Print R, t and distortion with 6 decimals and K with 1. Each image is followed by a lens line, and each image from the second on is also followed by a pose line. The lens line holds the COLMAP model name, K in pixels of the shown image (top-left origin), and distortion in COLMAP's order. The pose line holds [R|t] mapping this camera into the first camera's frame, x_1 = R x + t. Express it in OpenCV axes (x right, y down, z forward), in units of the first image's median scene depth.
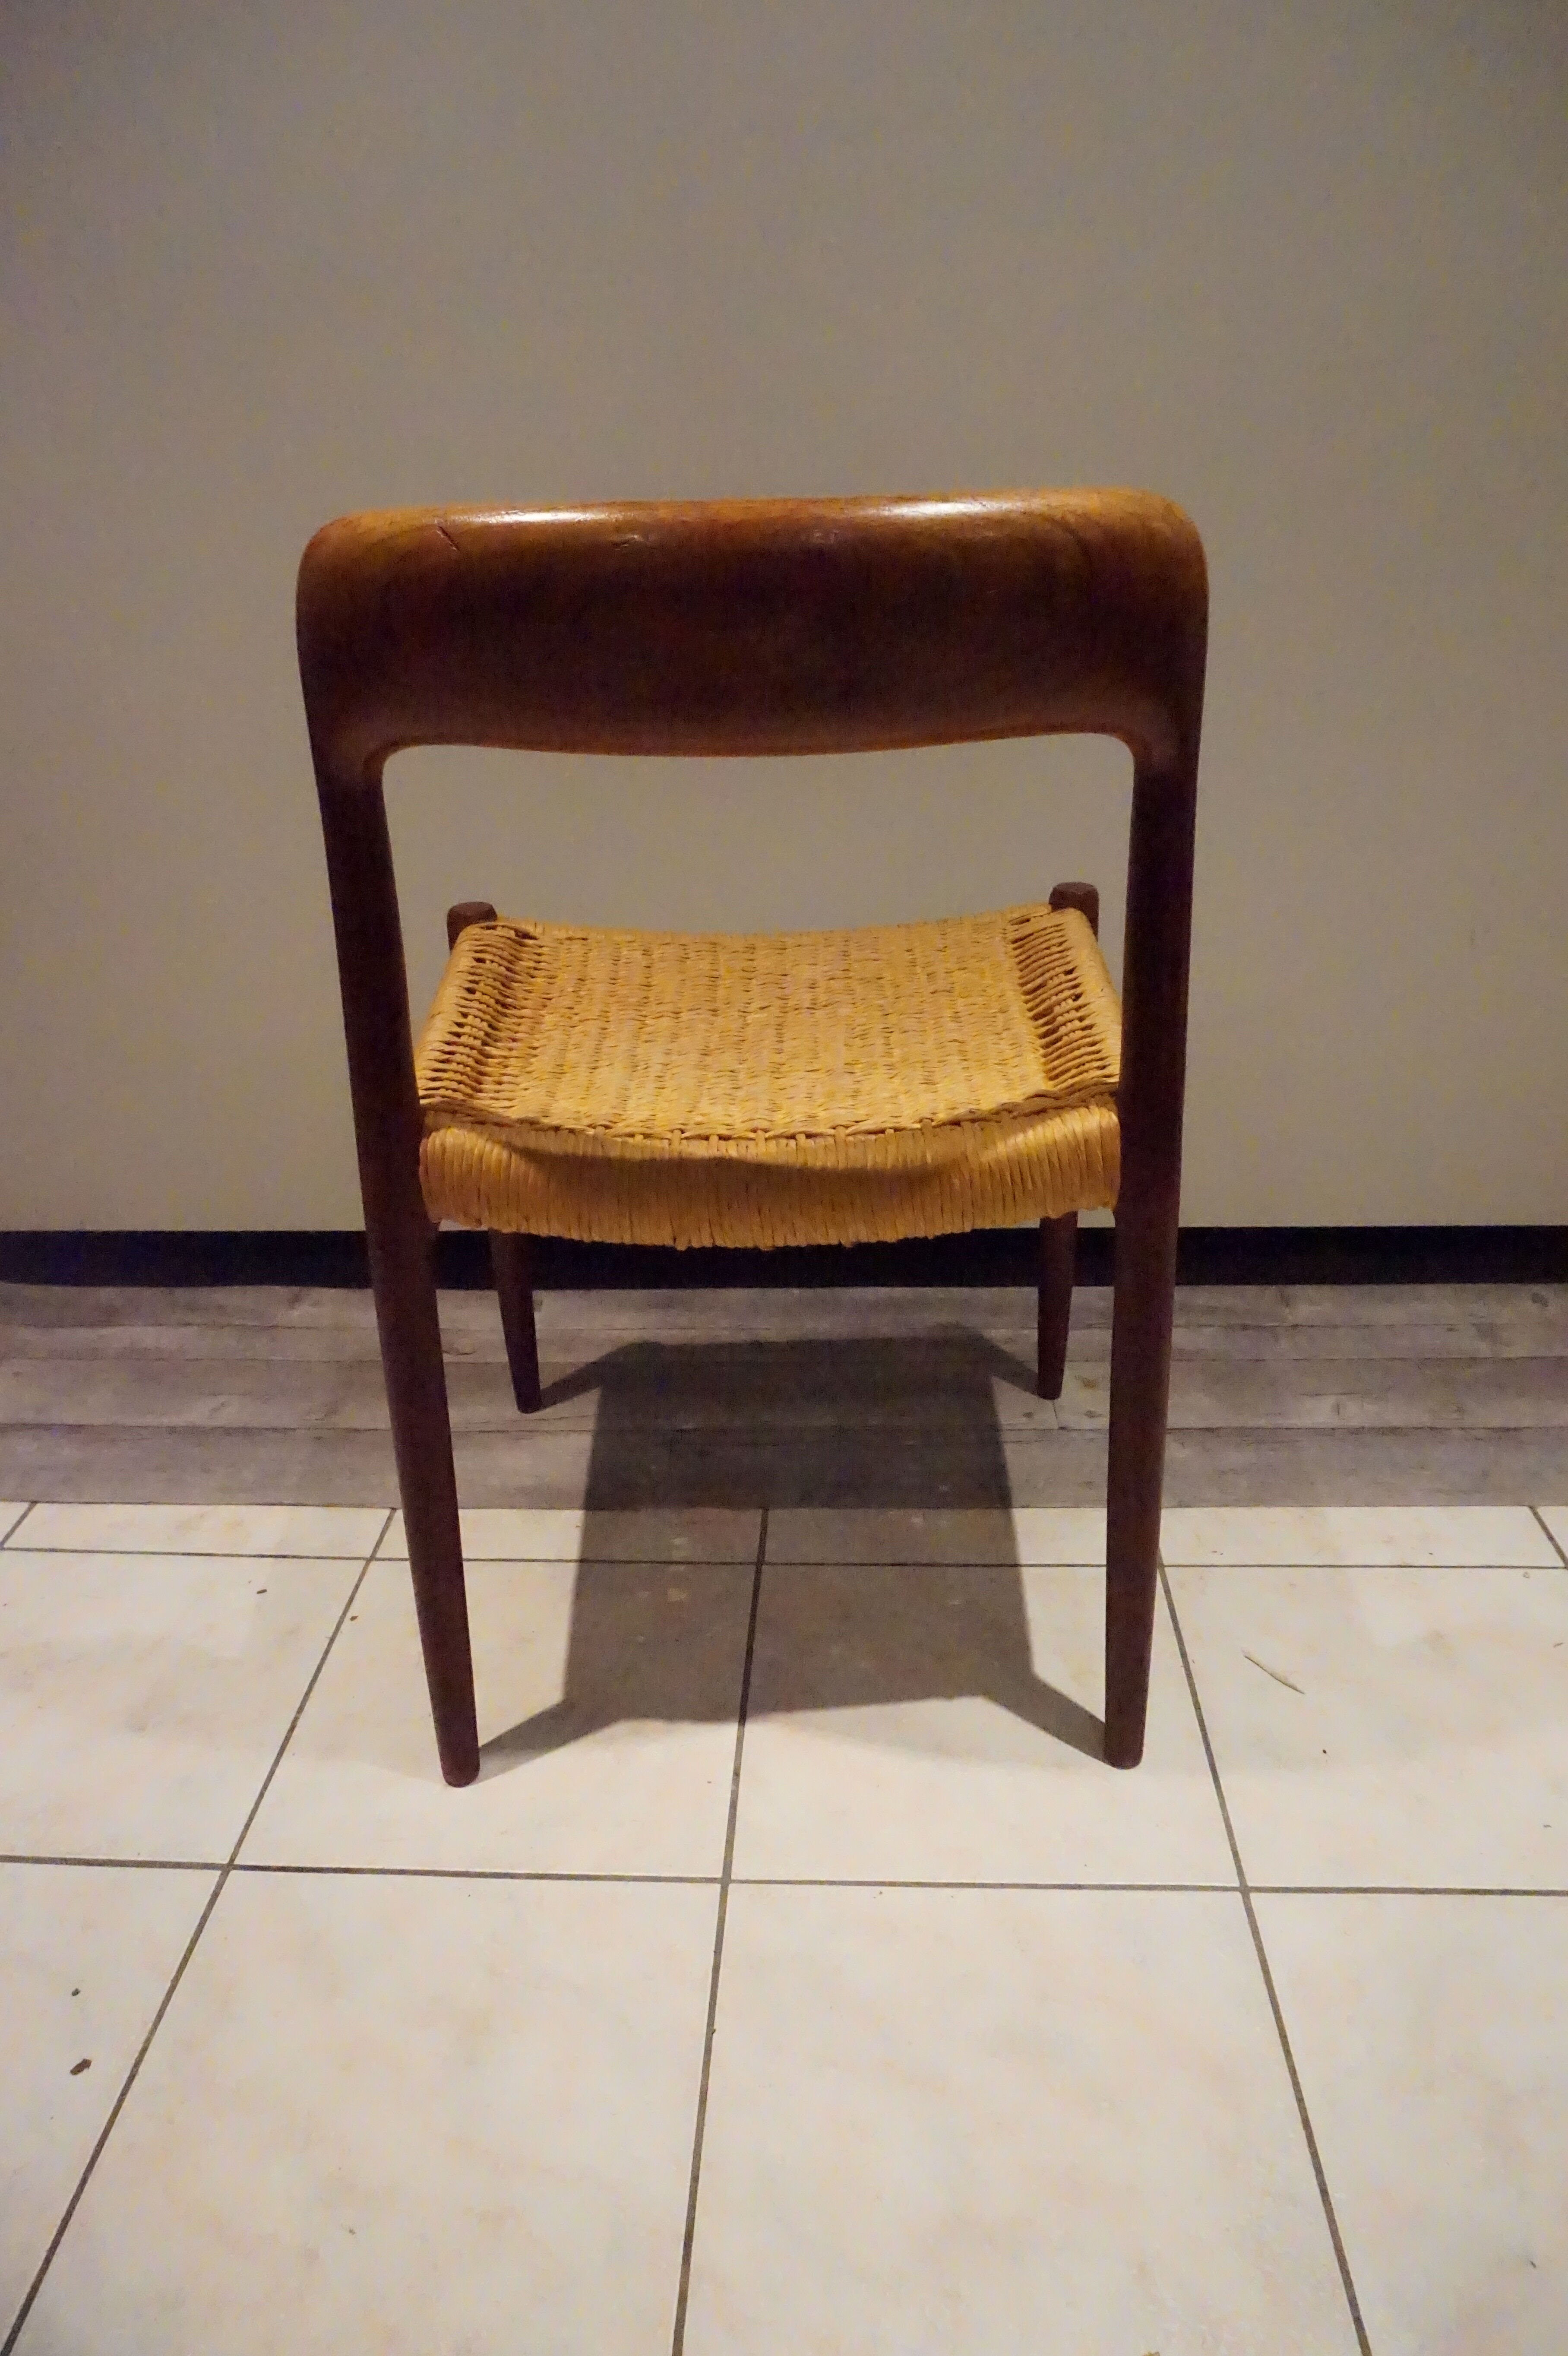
lens RADIAL K [[1570.2, 0, 786.7], [0, 1570.2, 1173.2], [0, 0, 1]] dist [-0.036691, 0.029722]
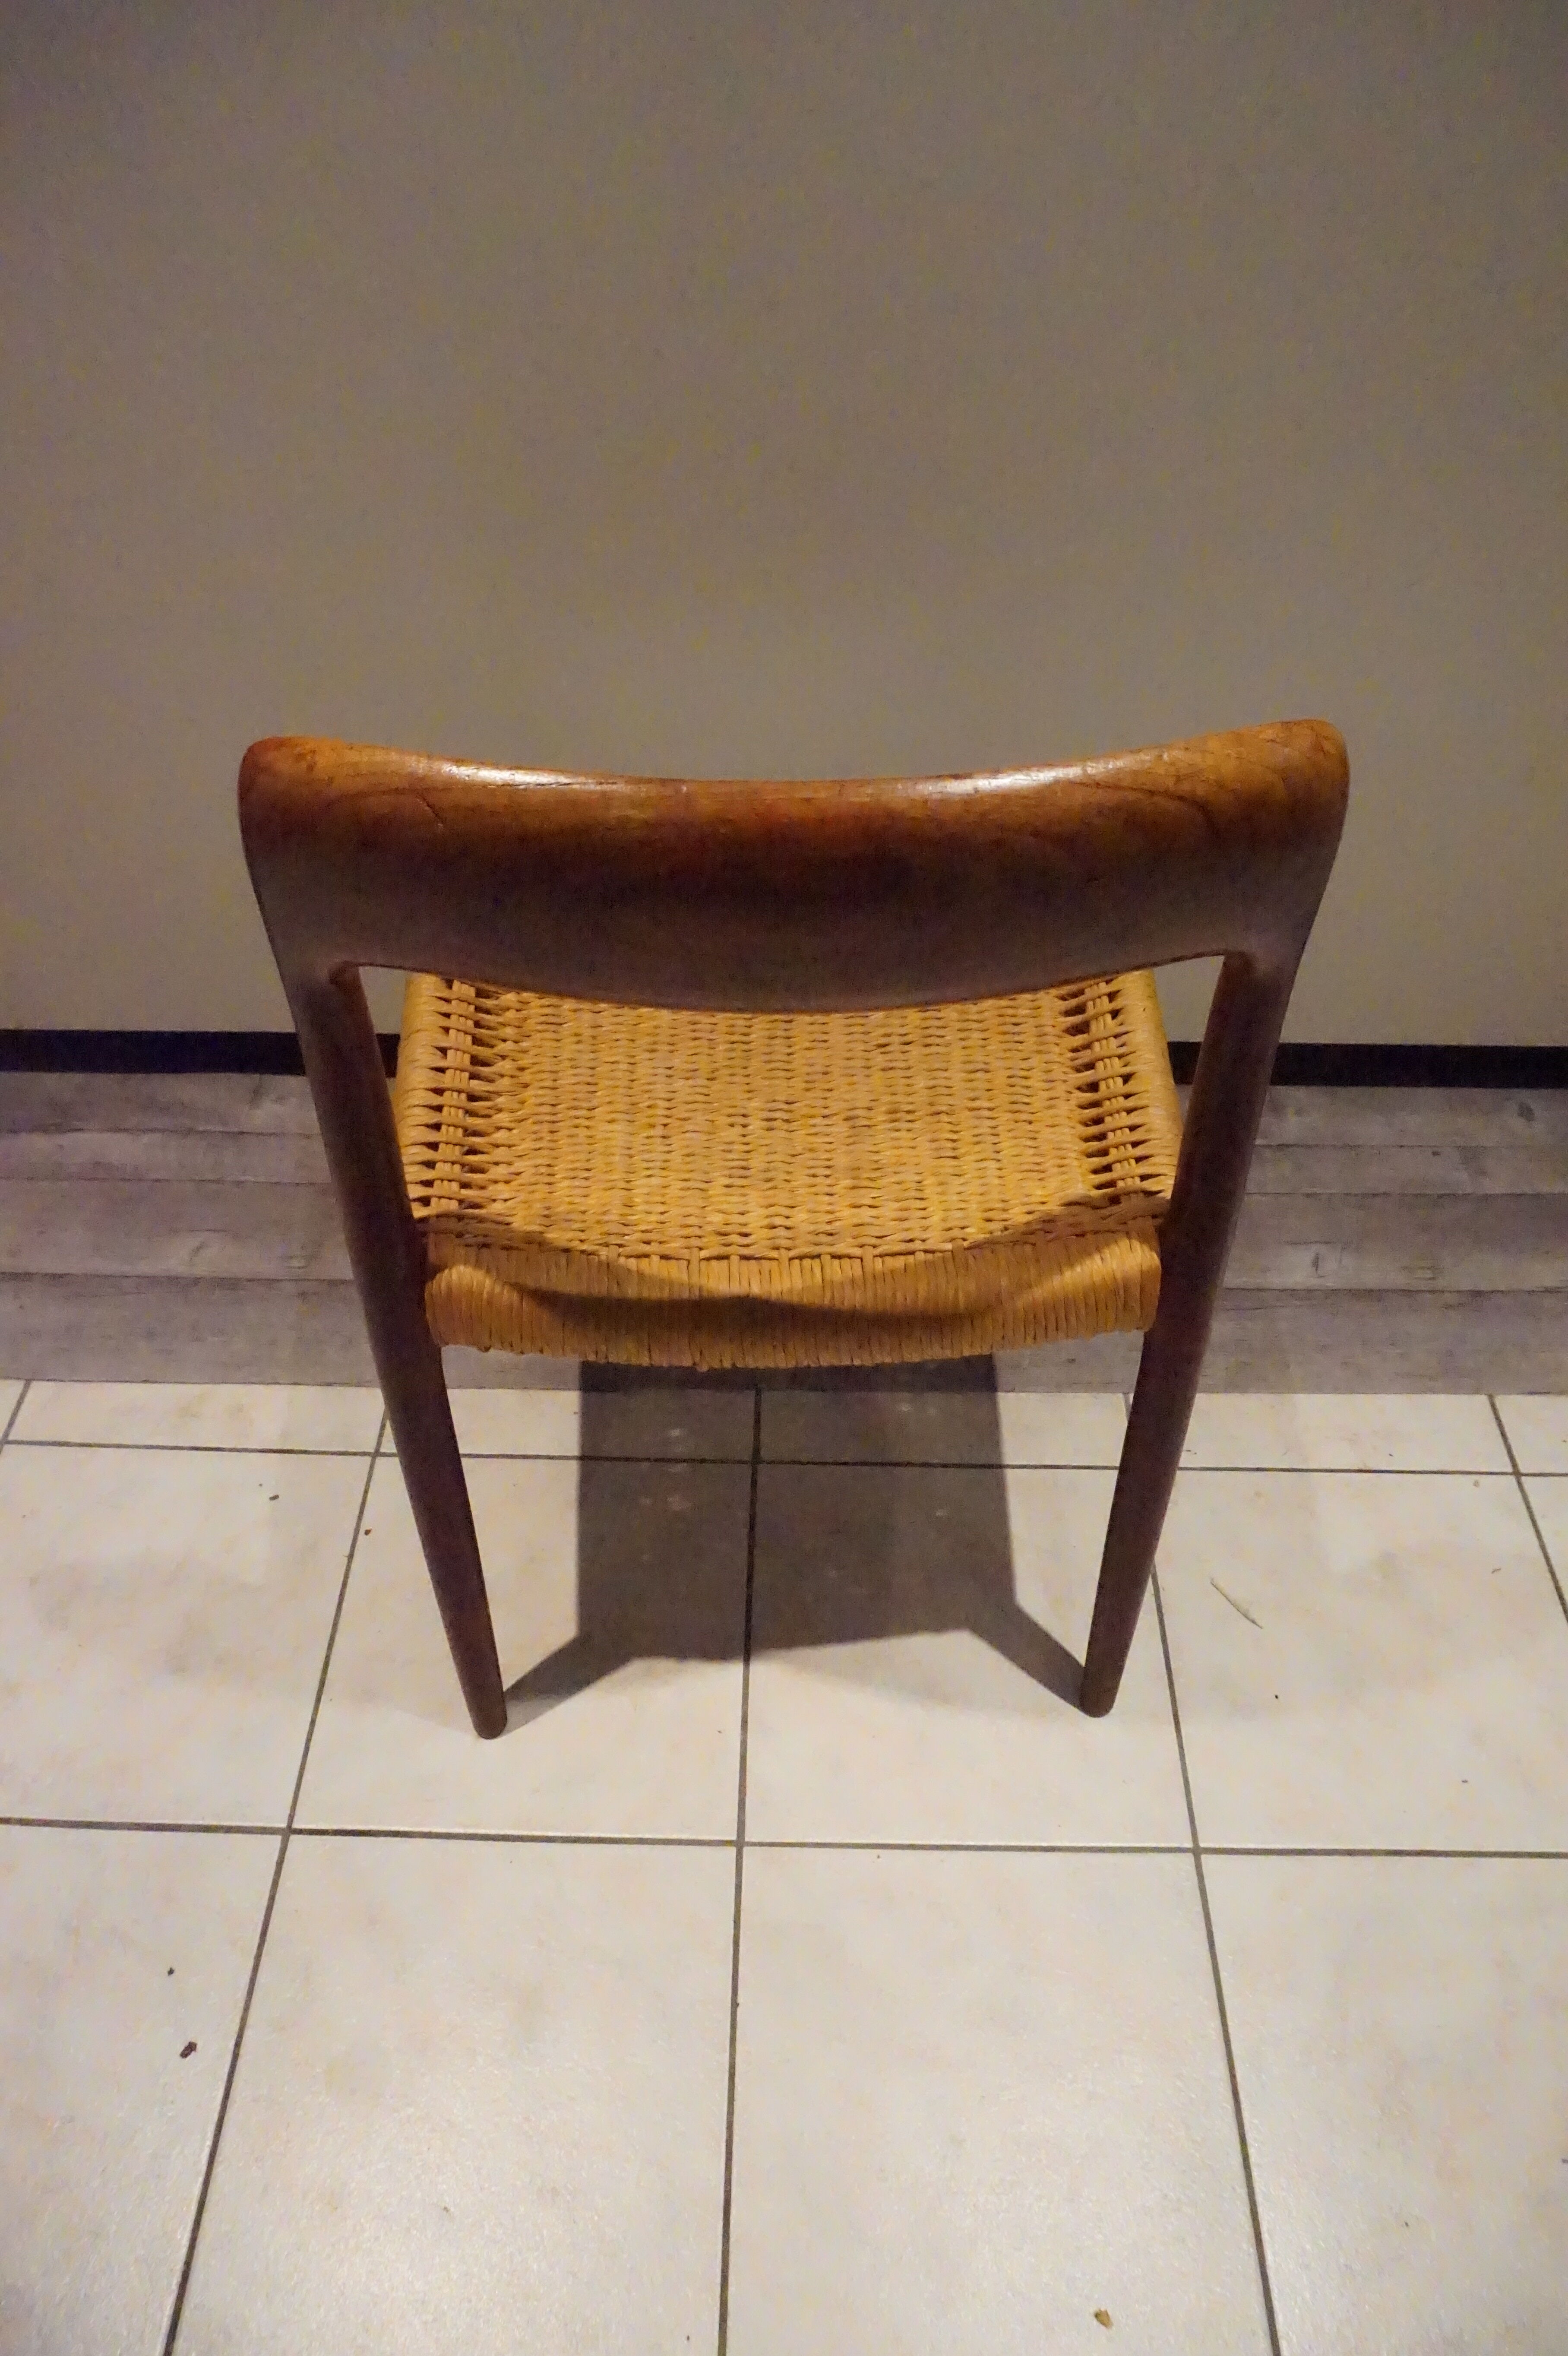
lens RADIAL K [[1570.2, 0, 784.3], [0, 1570.2, 1128.7], [0, 0, 1]] dist [-0.036691, 0.029722]
pose [[0.998998, -0.000145, 0.044745, -0.050334], [-0.016397, 0.929245, 0.369100, -0.383777], [-0.041633, -0.369464, 0.928312, 0.128848]]
